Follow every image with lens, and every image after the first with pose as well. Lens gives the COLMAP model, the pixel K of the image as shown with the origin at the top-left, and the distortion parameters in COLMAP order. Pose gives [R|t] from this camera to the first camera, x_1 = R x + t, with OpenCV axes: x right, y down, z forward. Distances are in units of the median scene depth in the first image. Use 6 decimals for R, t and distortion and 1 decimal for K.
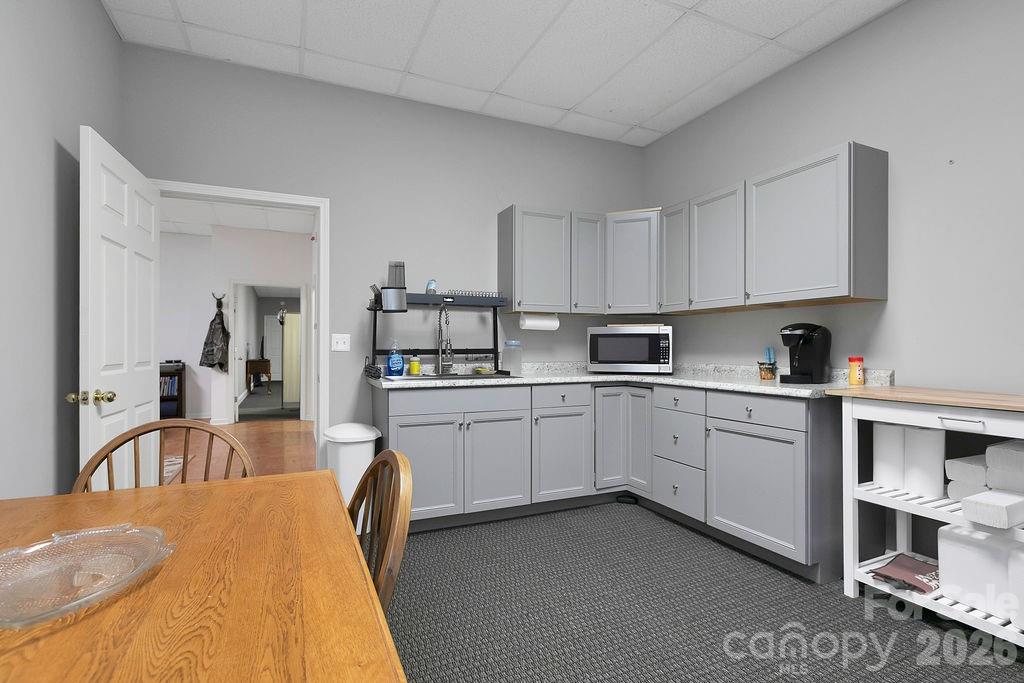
lens RADIAL K [[461.2, 0, 507.8], [0, 461.2, 345.3], [0, 0, 1]] dist [0.005044, -0.000427]
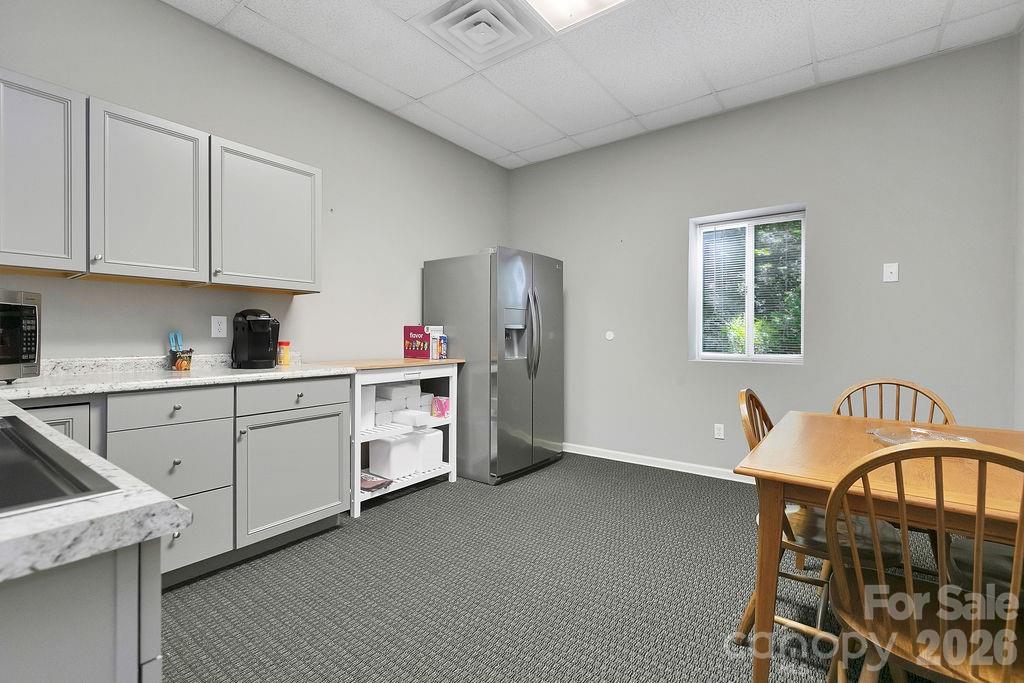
lens RADIAL K [[461.2, 0, 511.1], [0, 461.2, 333.0], [0, 0, 1]] dist [0.005044, -0.000427]
pose [[-0.448539, 0.001113, 0.893763, -0.514550], [-0.004763, 0.999982, -0.003635, 0.005824], [-0.893751, -0.005887, -0.448525, 0.929959]]
